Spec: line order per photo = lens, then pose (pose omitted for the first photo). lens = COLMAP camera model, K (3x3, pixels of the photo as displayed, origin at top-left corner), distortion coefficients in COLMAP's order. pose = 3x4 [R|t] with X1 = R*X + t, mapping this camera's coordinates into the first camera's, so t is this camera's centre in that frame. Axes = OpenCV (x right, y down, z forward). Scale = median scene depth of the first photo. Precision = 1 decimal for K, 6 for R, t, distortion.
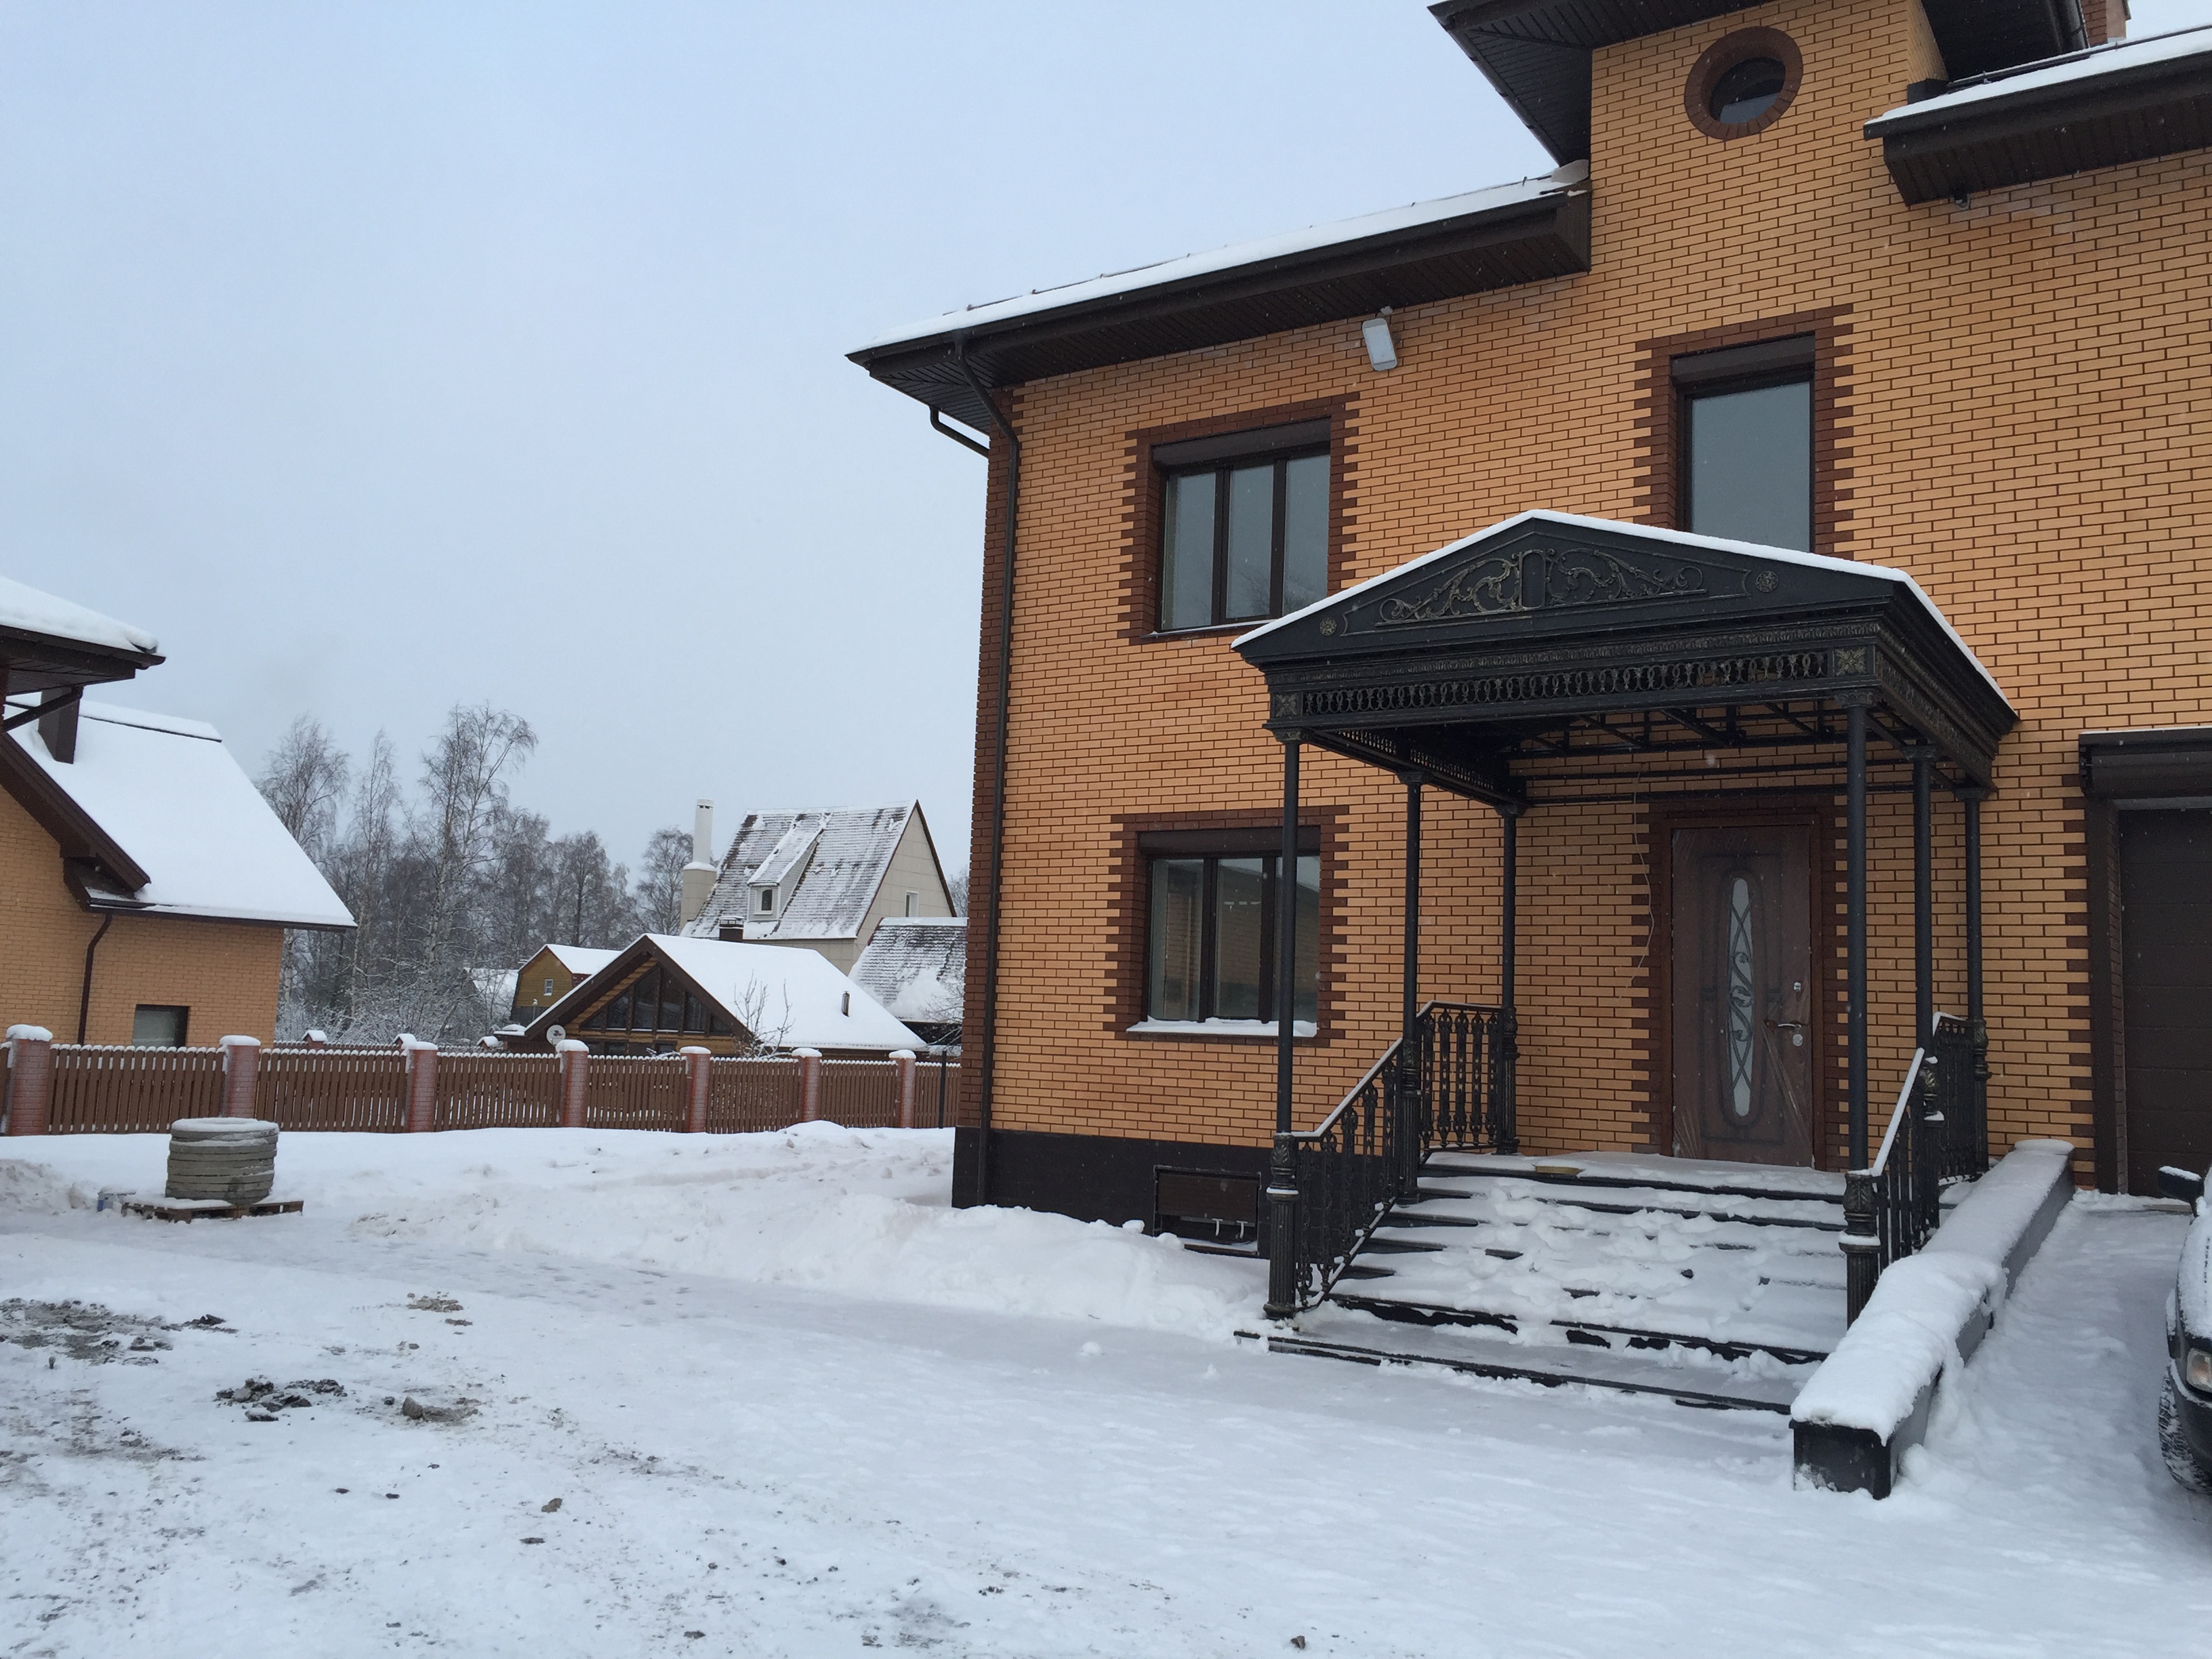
lens RADIAL K [[1869.0, 0, 1100.0], [0, 1869.0, 826.2], [0, 0, 1]] dist [0.086610, -0.108804]
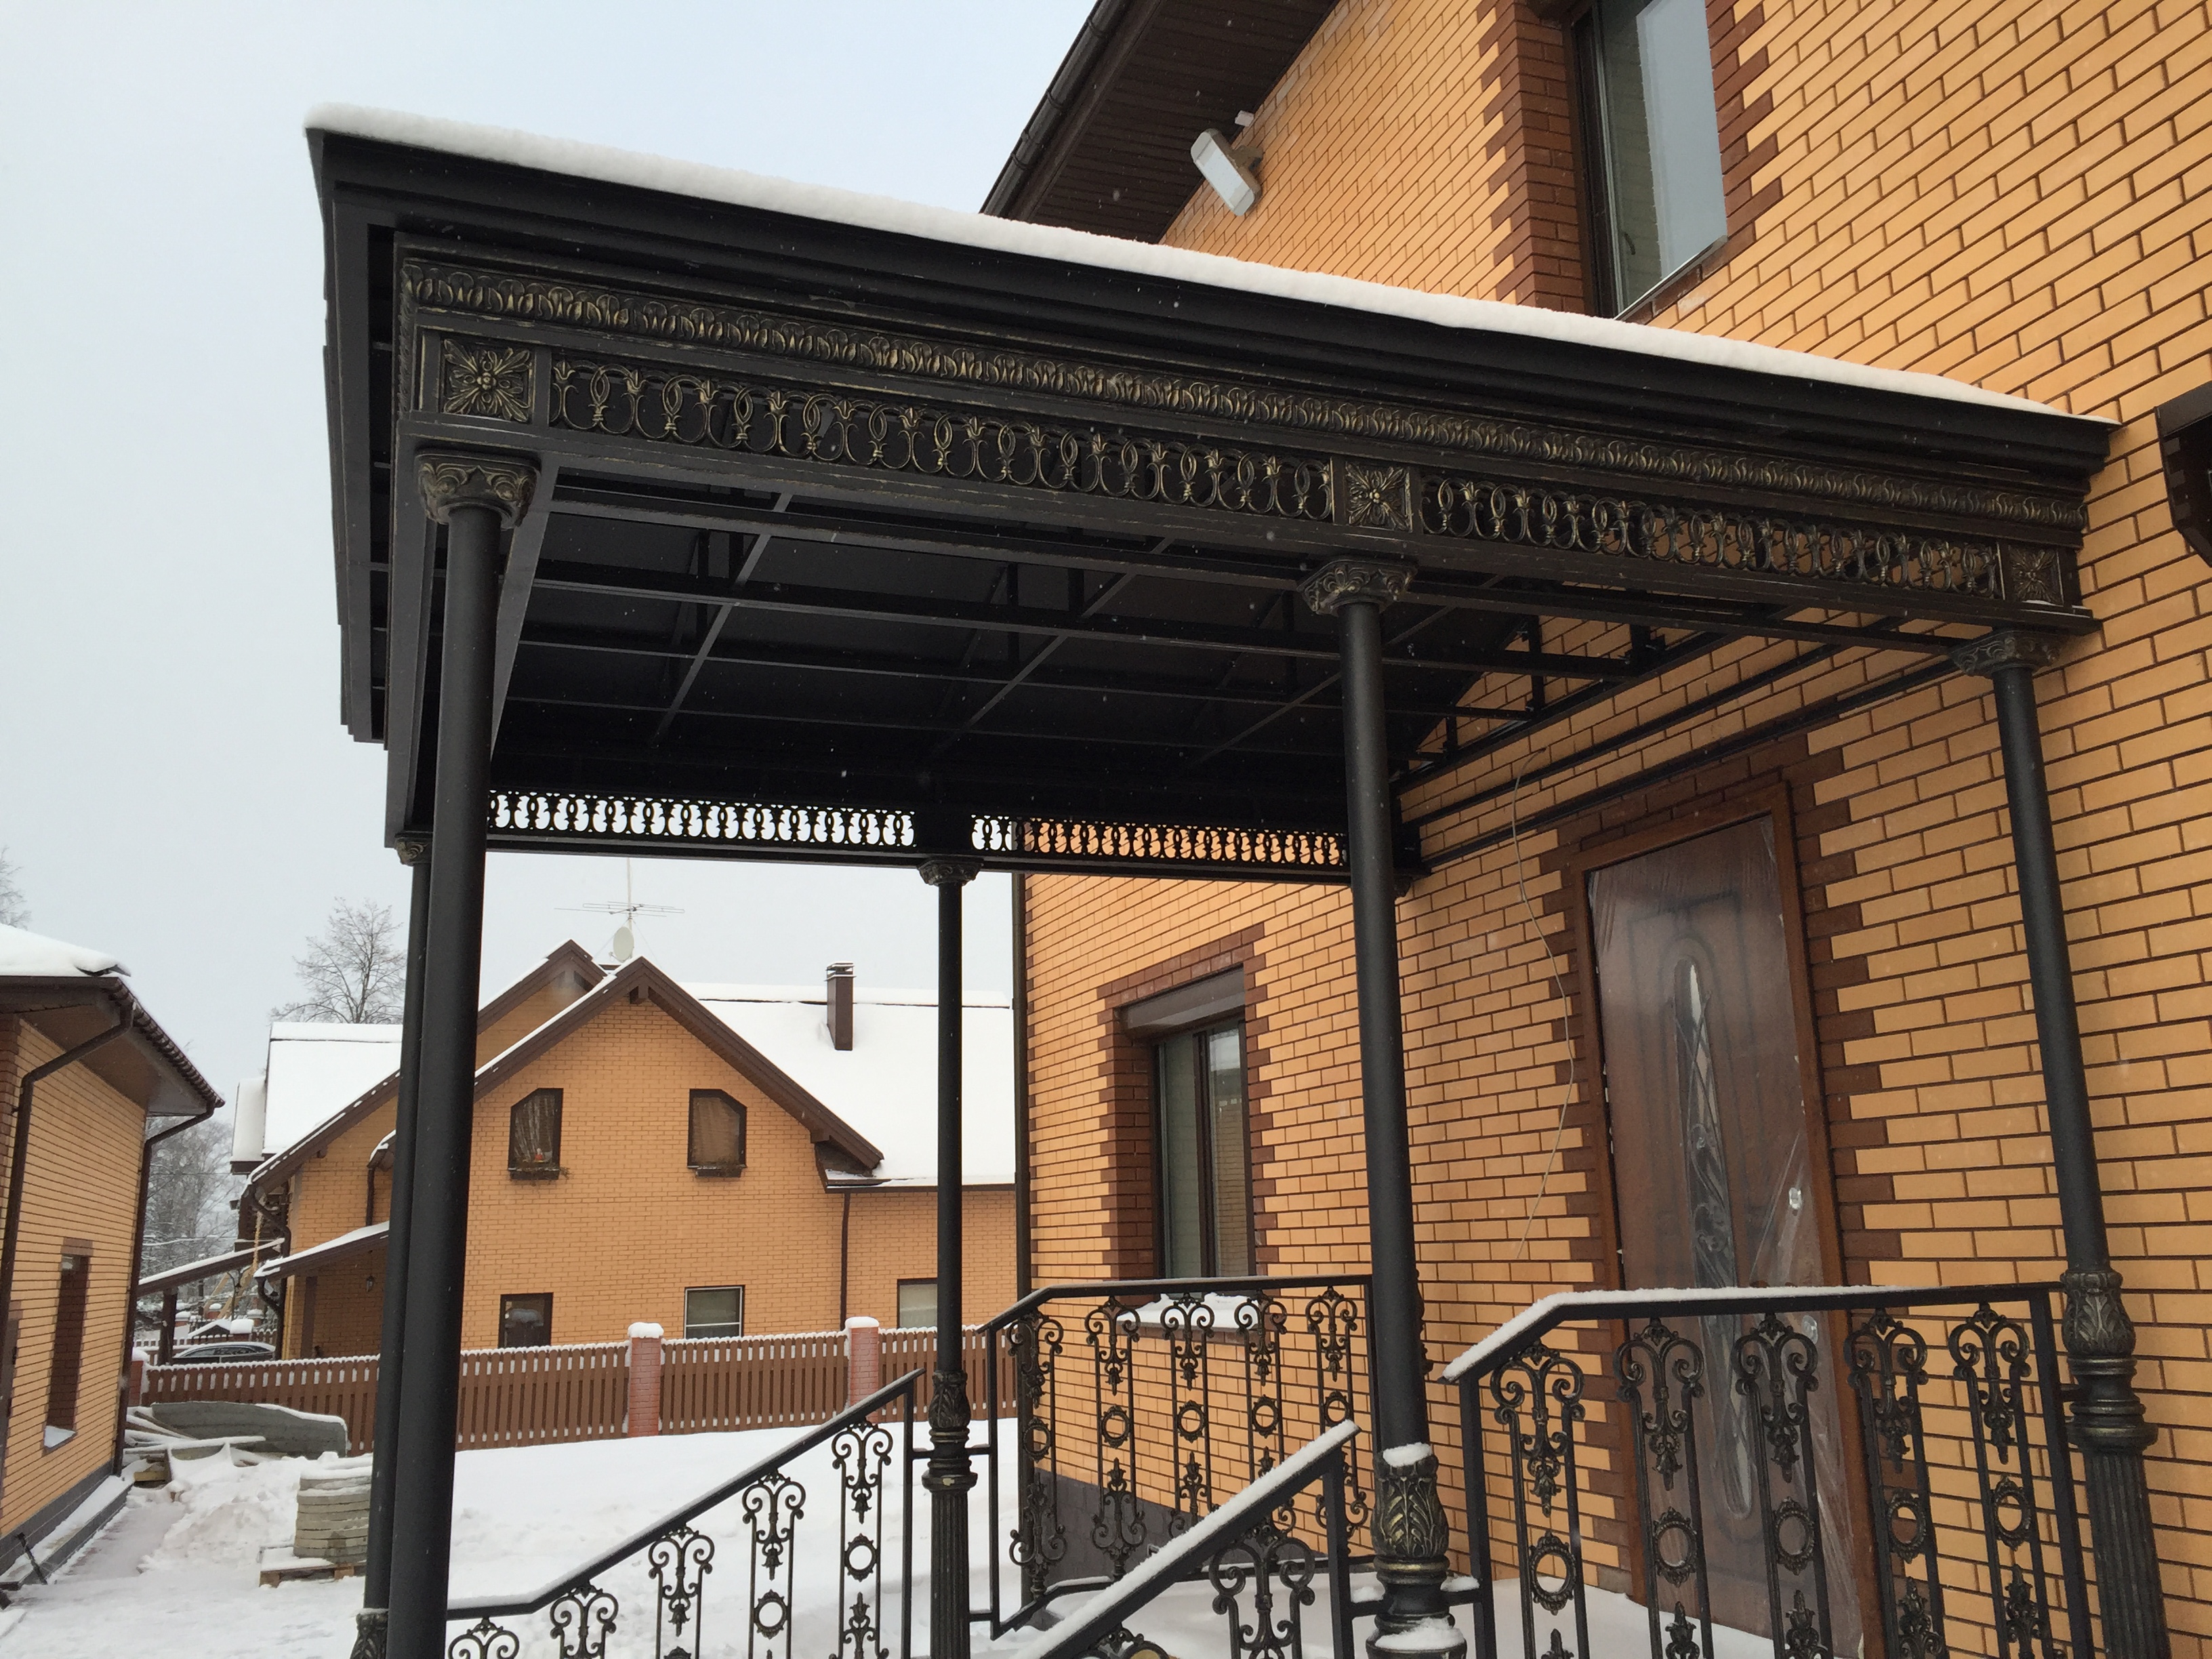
lens RADIAL K [[1869.0, 0, 1100.0], [0, 1869.0, 826.2], [0, 0, 1]] dist [0.086610, -0.108804]
pose [[0.812017, -0.187793, -0.552597, 0.449944], [0.126179, 0.980915, -0.147936, 0.042561], [0.569831, 0.050401, 0.820215, 0.522020]]
